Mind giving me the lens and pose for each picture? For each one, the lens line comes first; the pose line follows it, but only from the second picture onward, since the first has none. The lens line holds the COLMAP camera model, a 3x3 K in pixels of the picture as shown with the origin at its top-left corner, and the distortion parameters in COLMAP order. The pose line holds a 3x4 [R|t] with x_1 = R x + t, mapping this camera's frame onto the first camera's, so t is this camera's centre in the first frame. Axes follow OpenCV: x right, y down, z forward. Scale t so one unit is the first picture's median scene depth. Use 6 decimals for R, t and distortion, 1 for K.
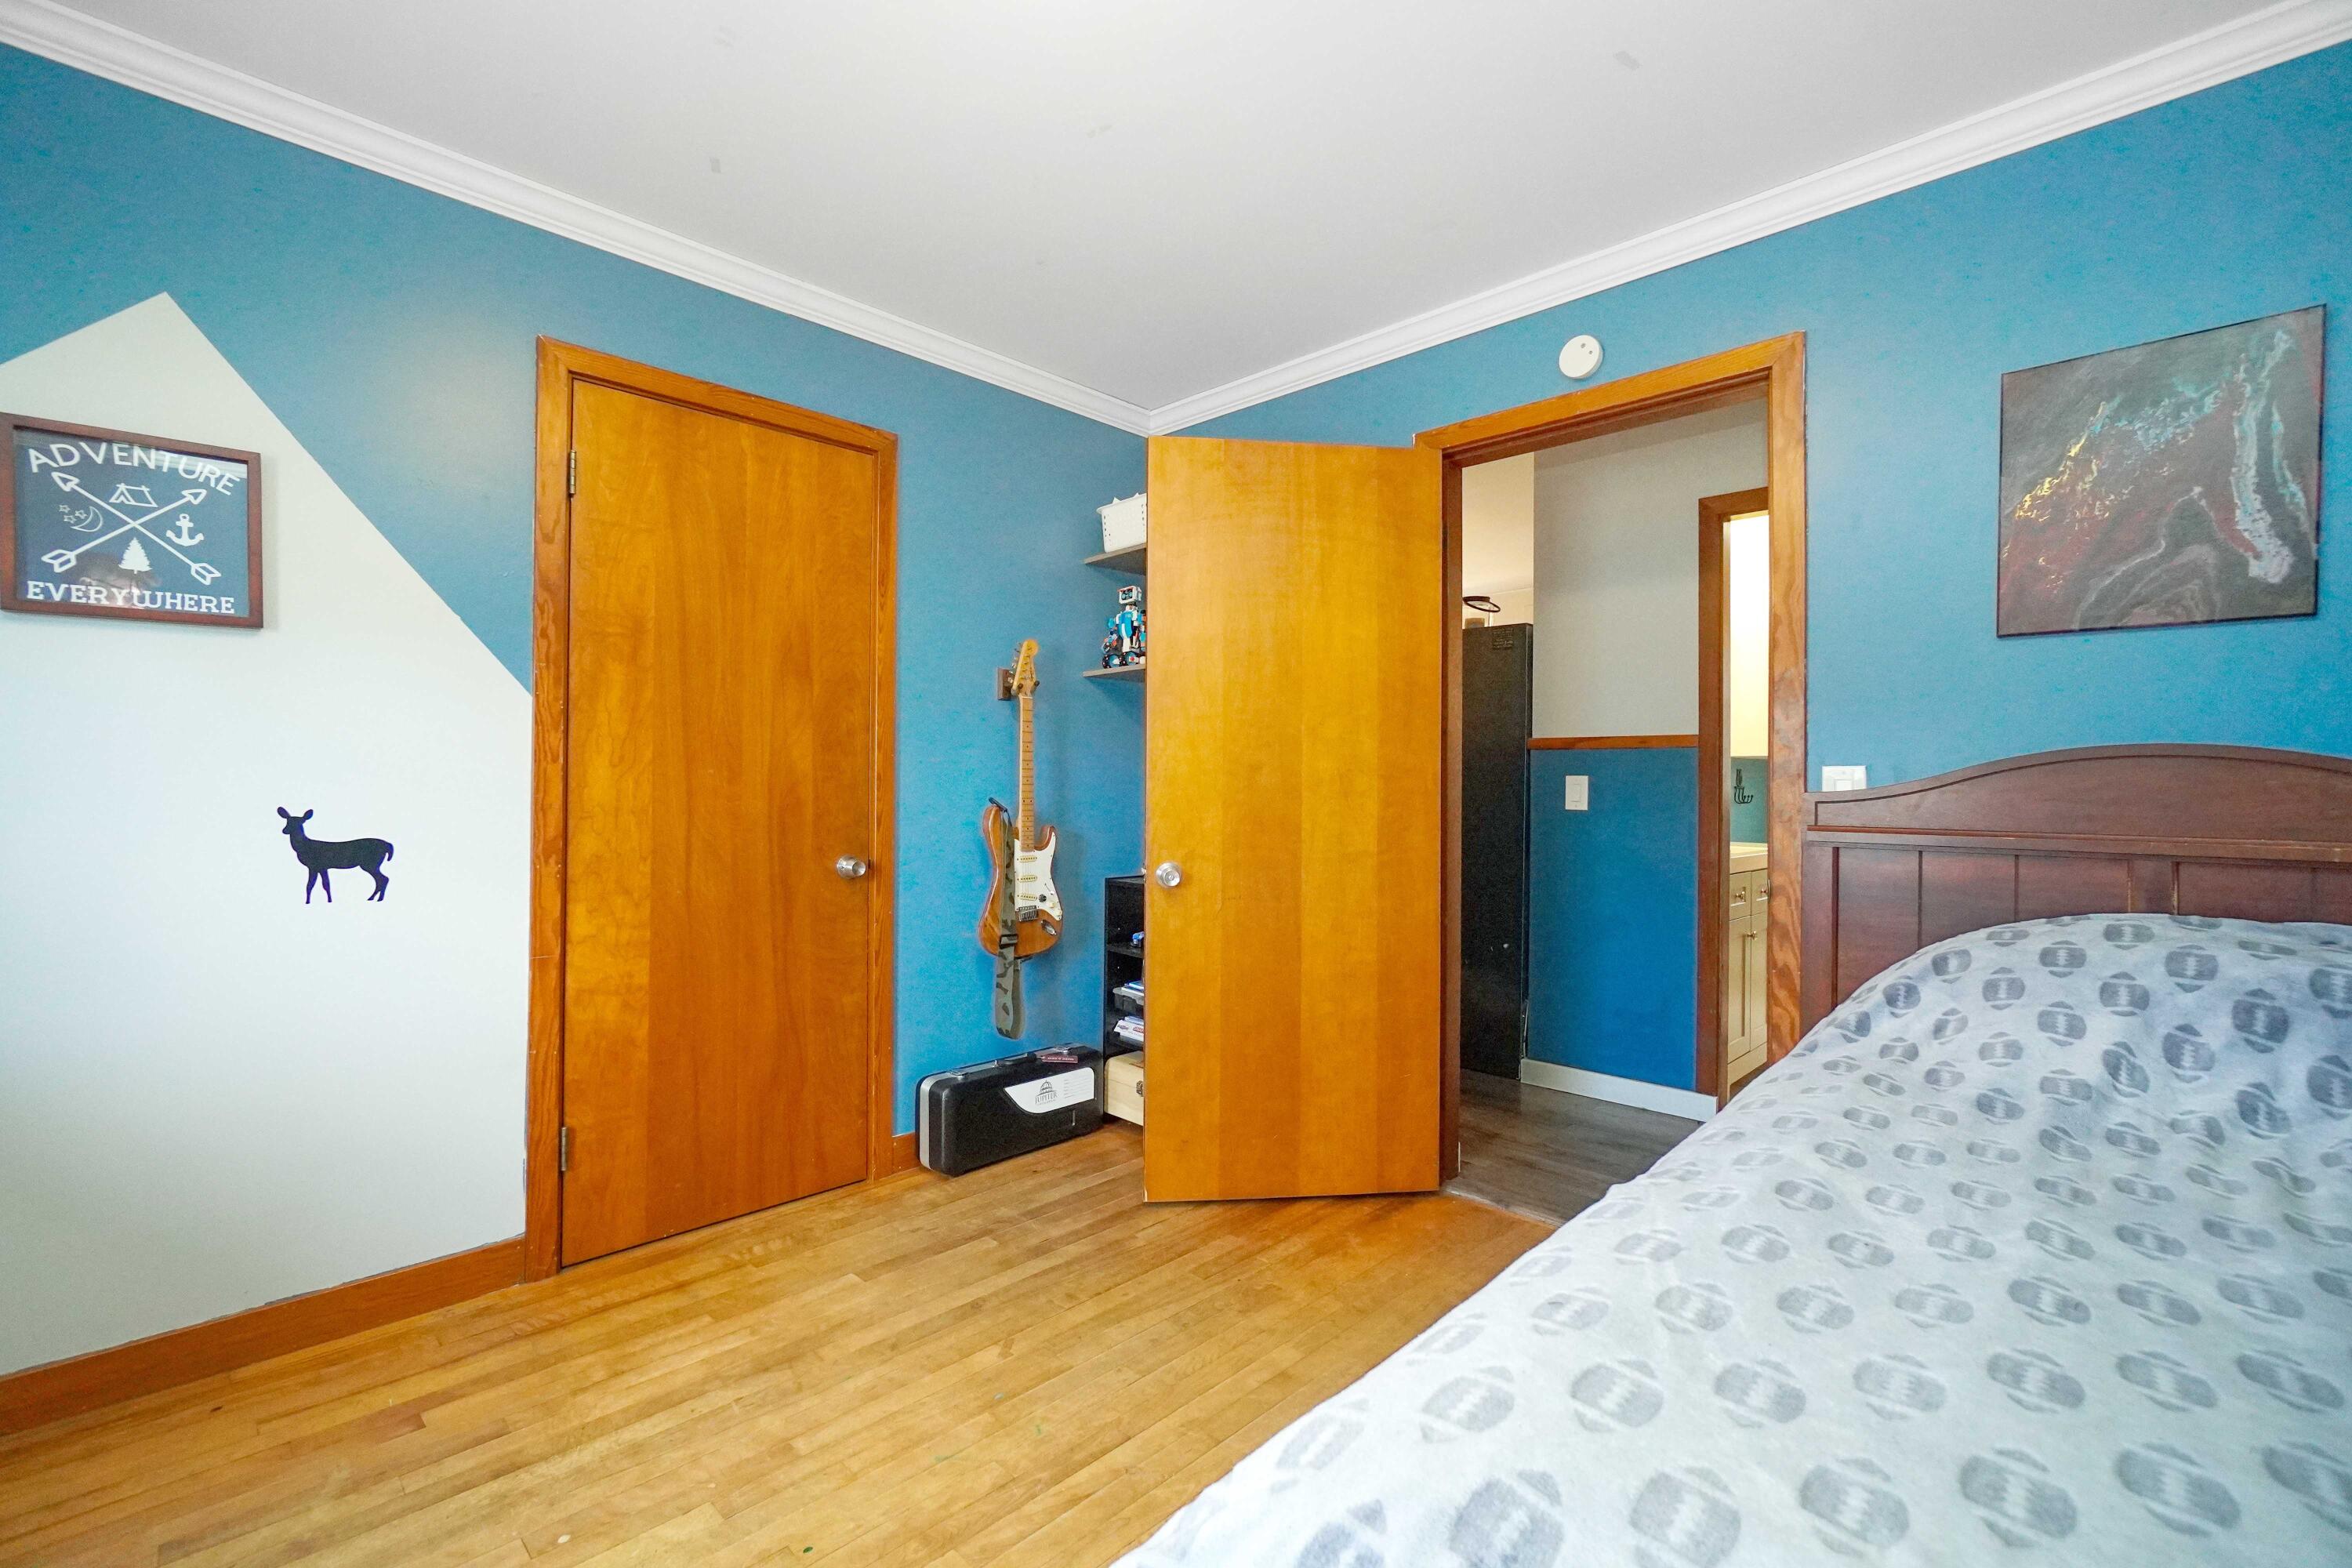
lens RADIAL K [[1030.8, 0, 1145.9], [0, 1030.8, 774.0], [0, 0, 1]] dist [-0.020557, 0.000113]
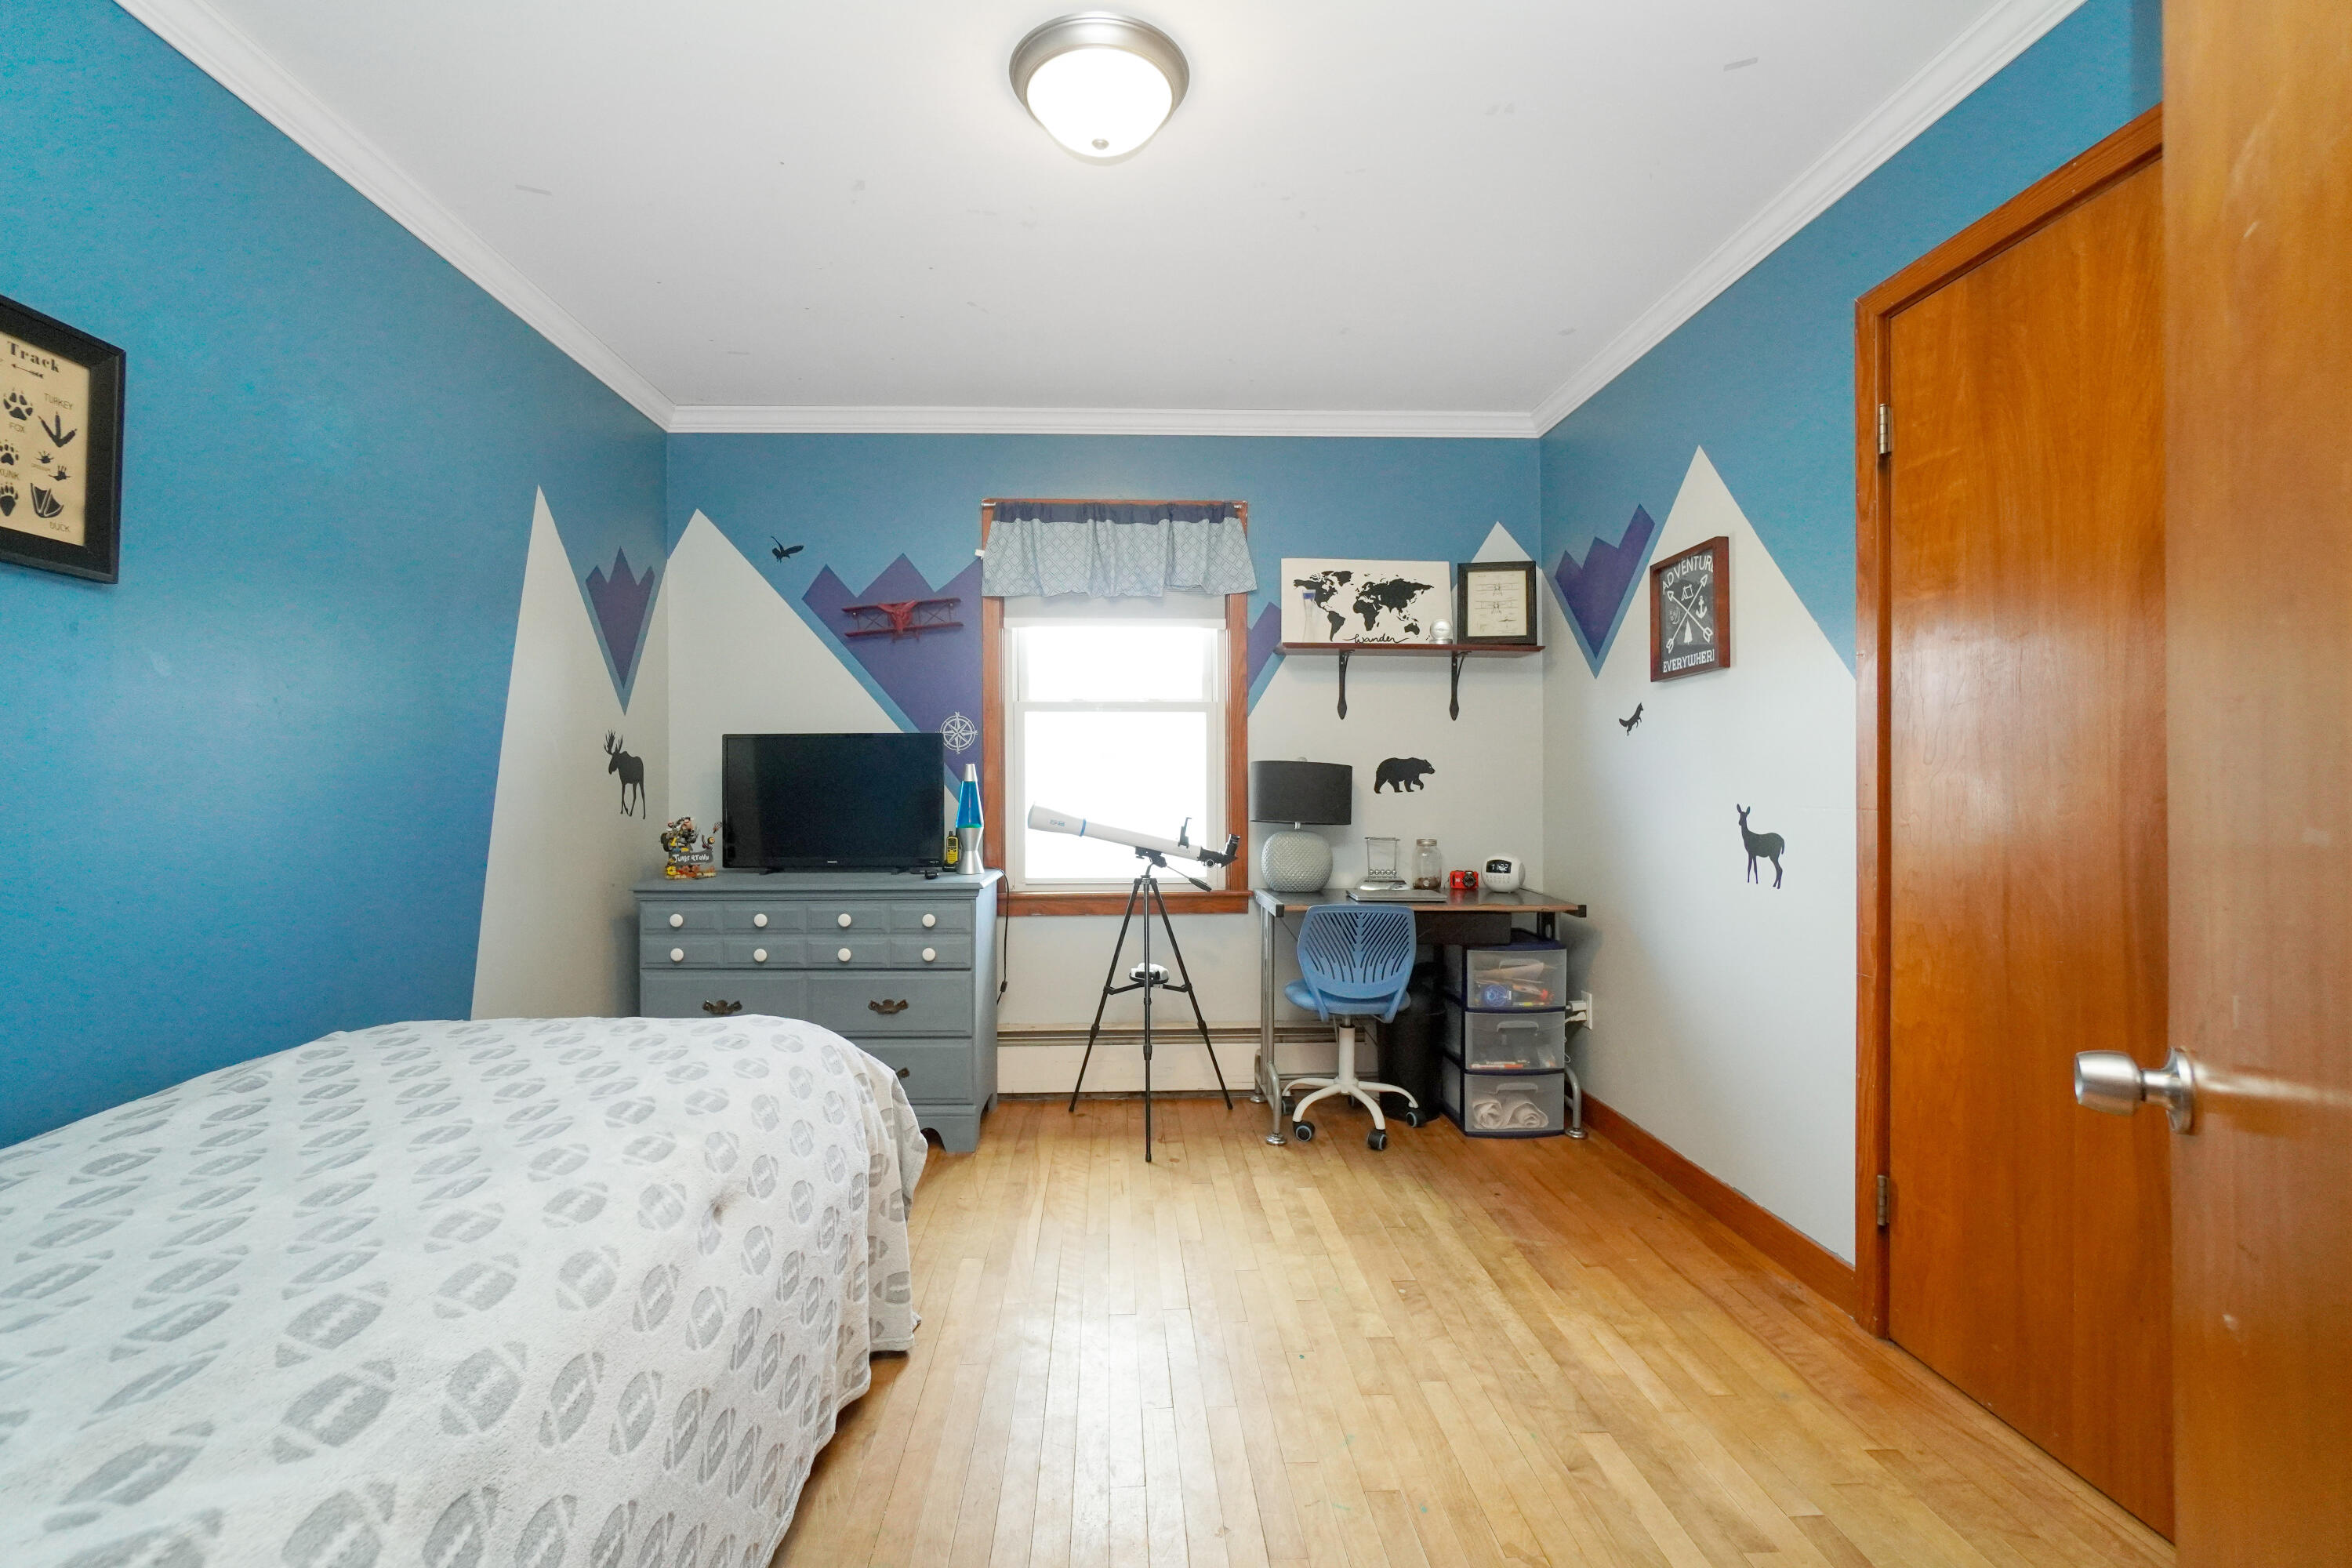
lens RADIAL K [[1026.4, 0, 1157.8], [0, 1026.4, 788.7], [0, 0, 1]] dist [-0.000344, 0.000777]
pose [[-0.674975, -0.003866, -0.737830, 0.594591], [-0.001359, 0.999991, -0.003996, 0.019470], [0.737839, -0.001695, -0.674974, 1.332996]]
